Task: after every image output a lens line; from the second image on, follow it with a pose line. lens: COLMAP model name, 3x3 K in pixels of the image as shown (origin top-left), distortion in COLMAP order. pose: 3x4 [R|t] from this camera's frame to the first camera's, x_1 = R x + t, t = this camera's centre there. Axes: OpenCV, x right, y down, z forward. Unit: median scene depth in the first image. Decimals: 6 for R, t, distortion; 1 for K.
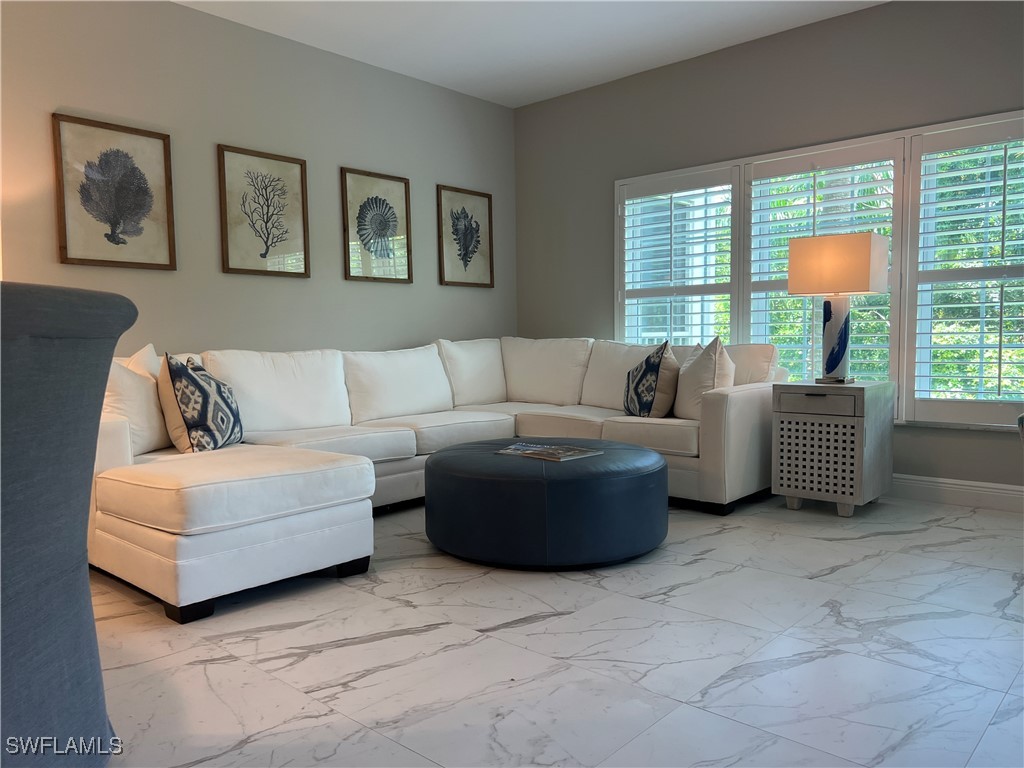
lens RADIAL K [[771.5, 0, 493.4], [0, 771.5, 387.7], [0, 0, 1]] dist [0.041269, -0.023725]
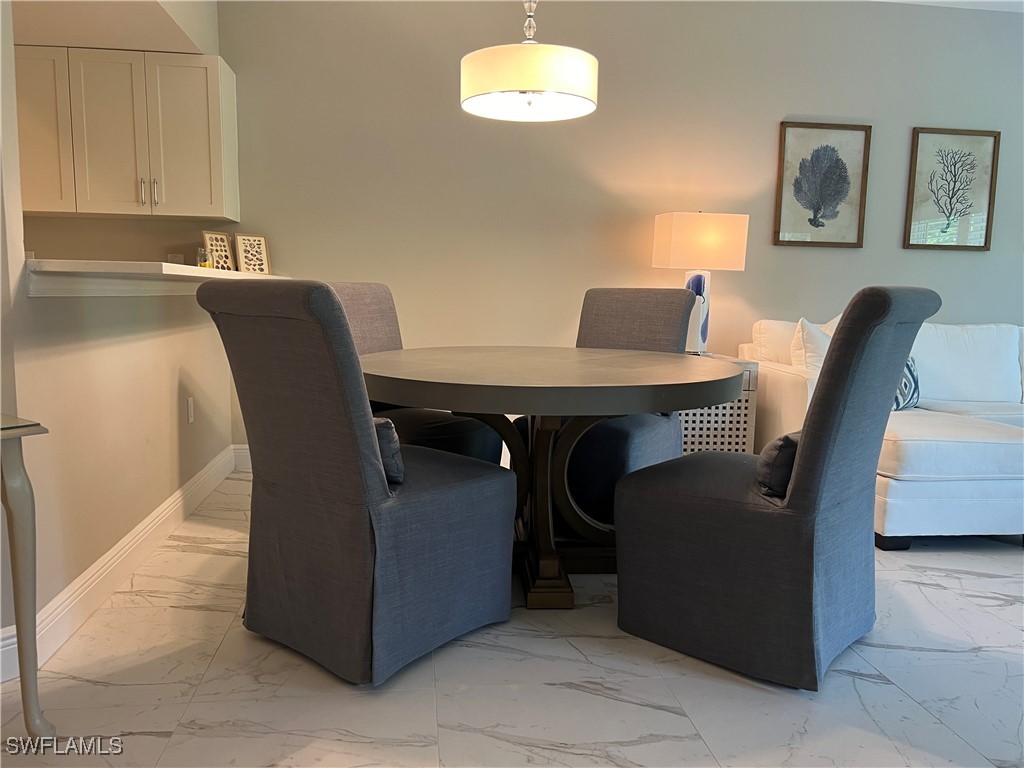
lens RADIAL K [[771.5, 0, 527.9], [0, 771.5, 388.0], [0, 0, 1]] dist [0.041269, -0.023725]
pose [[0.775991, 0.105265, -0.621898, -0.064272], [-0.071967, 0.994313, 0.078503, -0.003041], [0.626625, -0.016161, 0.779153, -0.186370]]
